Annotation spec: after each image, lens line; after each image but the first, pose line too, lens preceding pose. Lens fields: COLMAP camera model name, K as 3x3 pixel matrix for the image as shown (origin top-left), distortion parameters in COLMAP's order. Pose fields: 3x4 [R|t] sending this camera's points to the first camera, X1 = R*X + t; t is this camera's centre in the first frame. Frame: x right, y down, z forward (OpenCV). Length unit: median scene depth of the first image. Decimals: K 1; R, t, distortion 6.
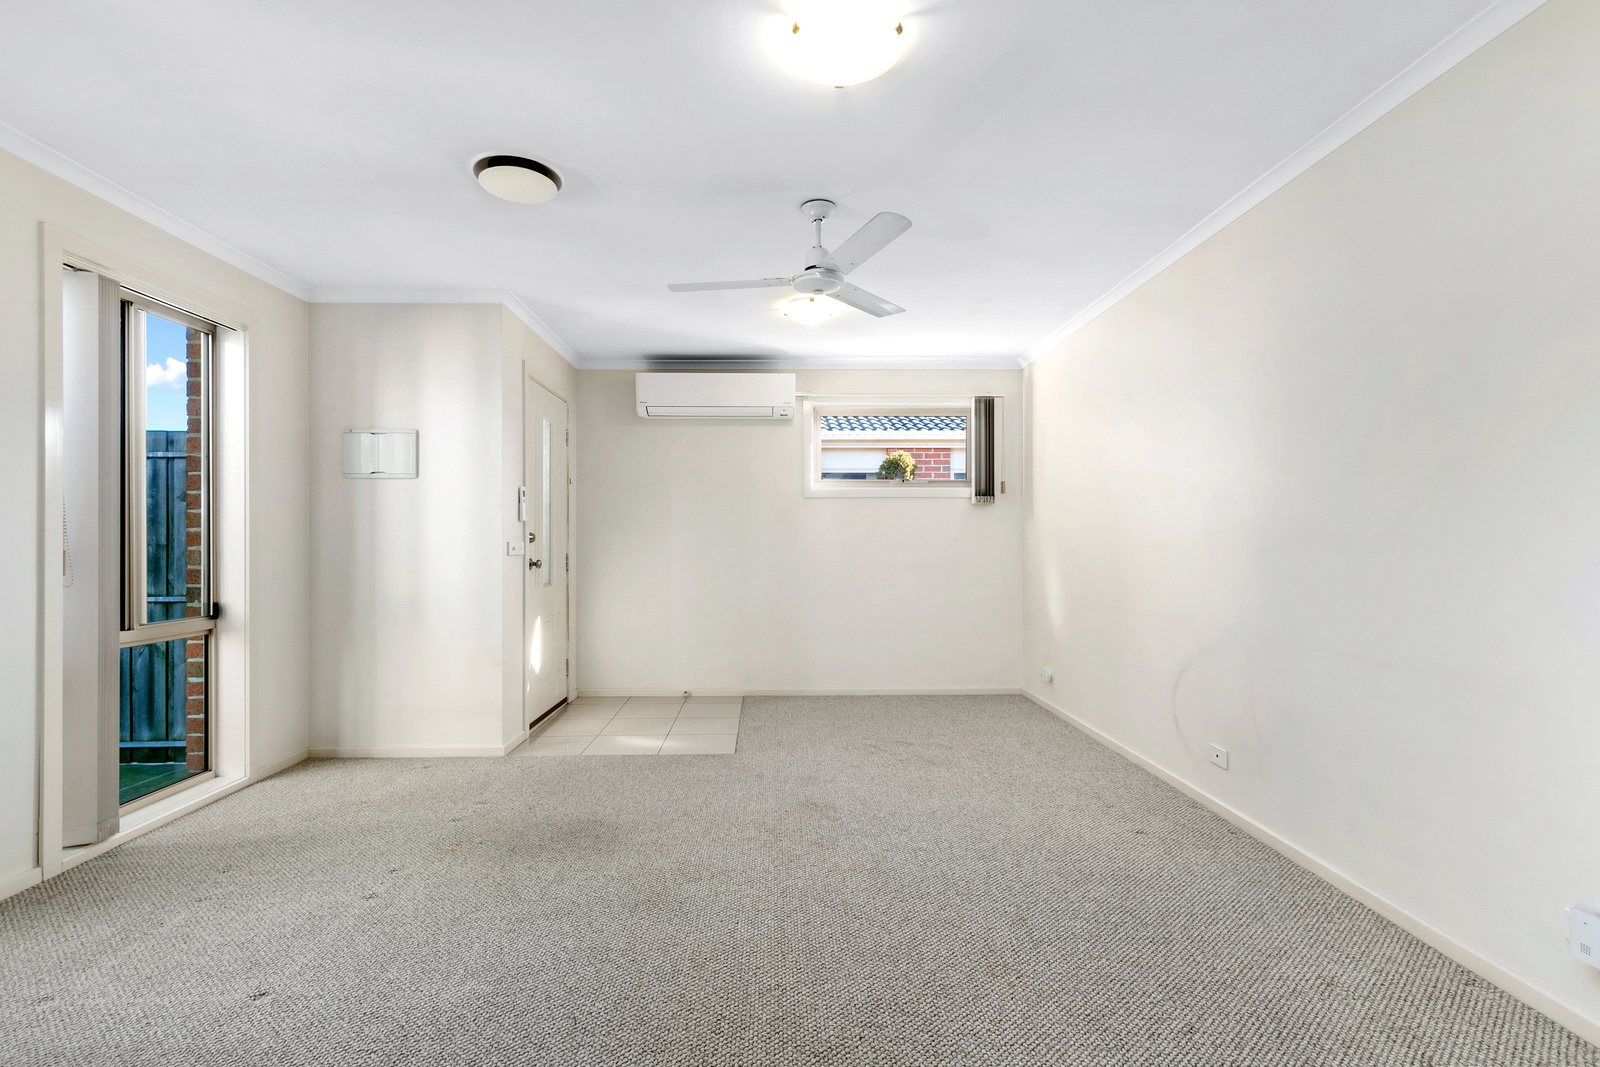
lens RADIAL K [[734.6, 0, 788.4], [0, 734.6, 533.8], [0, 0, 1]] dist [0.002578, -0.000538]
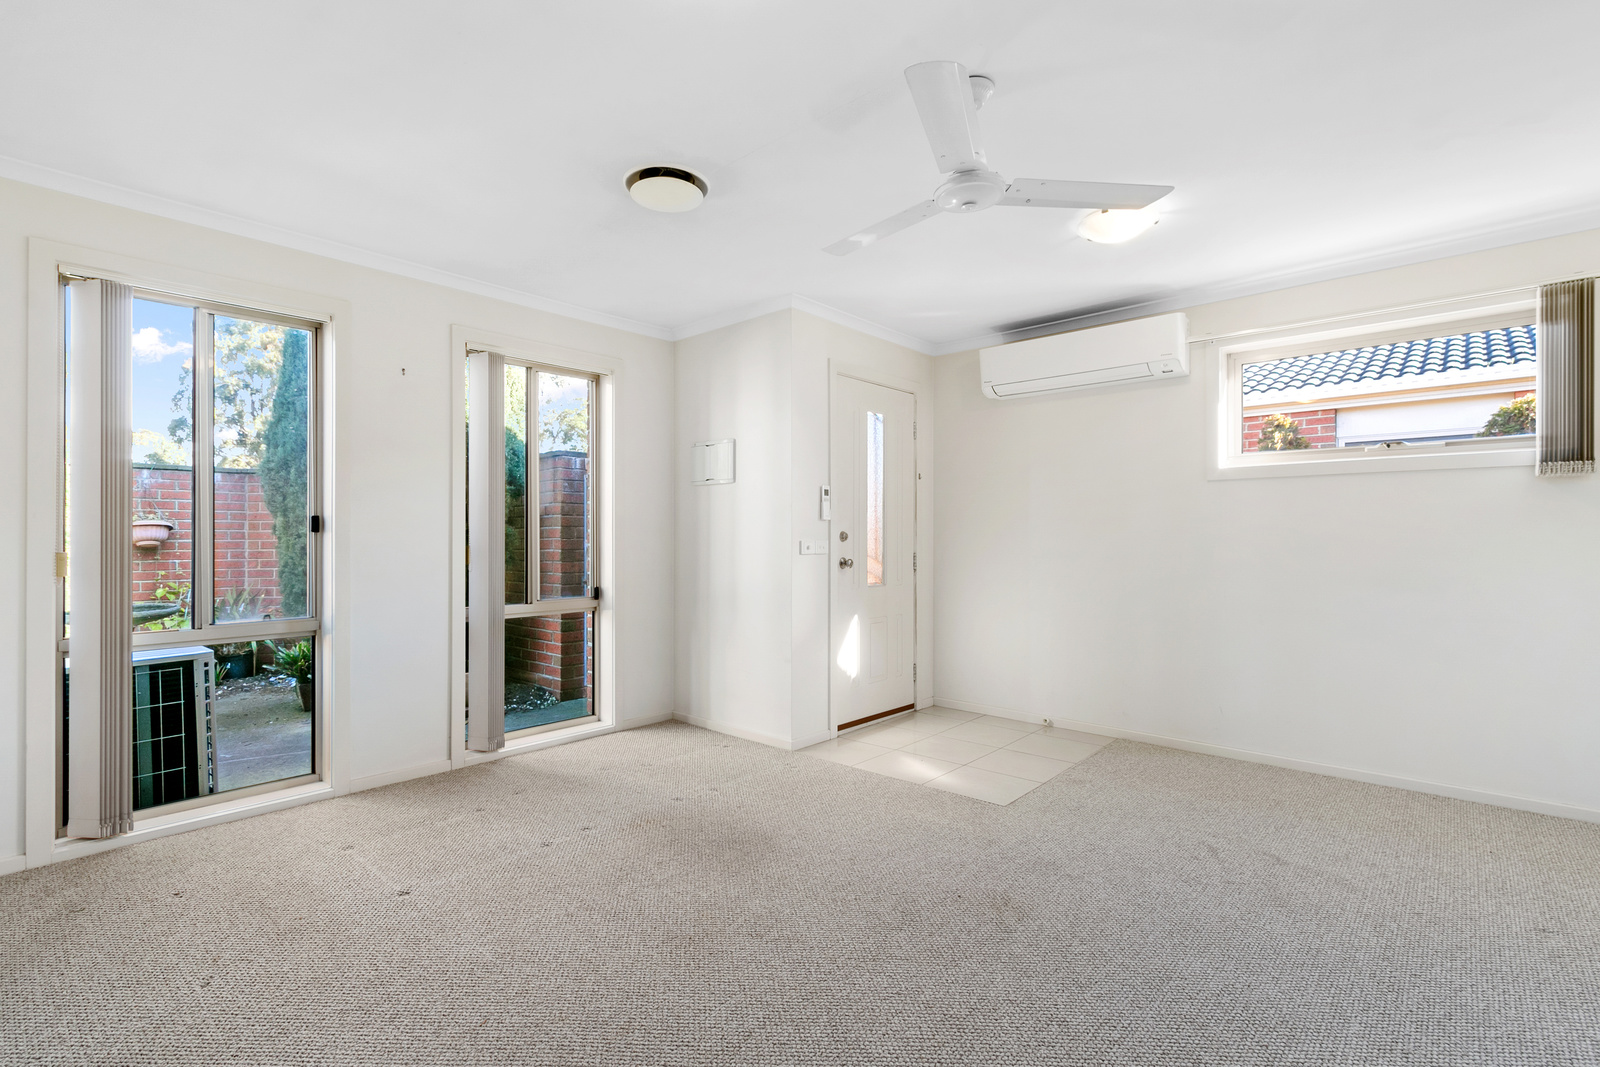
lens RADIAL K [[738.6, 0, 773.1], [0, 738.6, 531.9], [0, 0, 1]] dist [0.003368, -0.000263]
pose [[0.716289, -0.003587, -0.697795, 0.318119], [0.006308, 0.999979, 0.001335, -0.003101], [0.697776, -0.005358, 0.716296, 0.252549]]
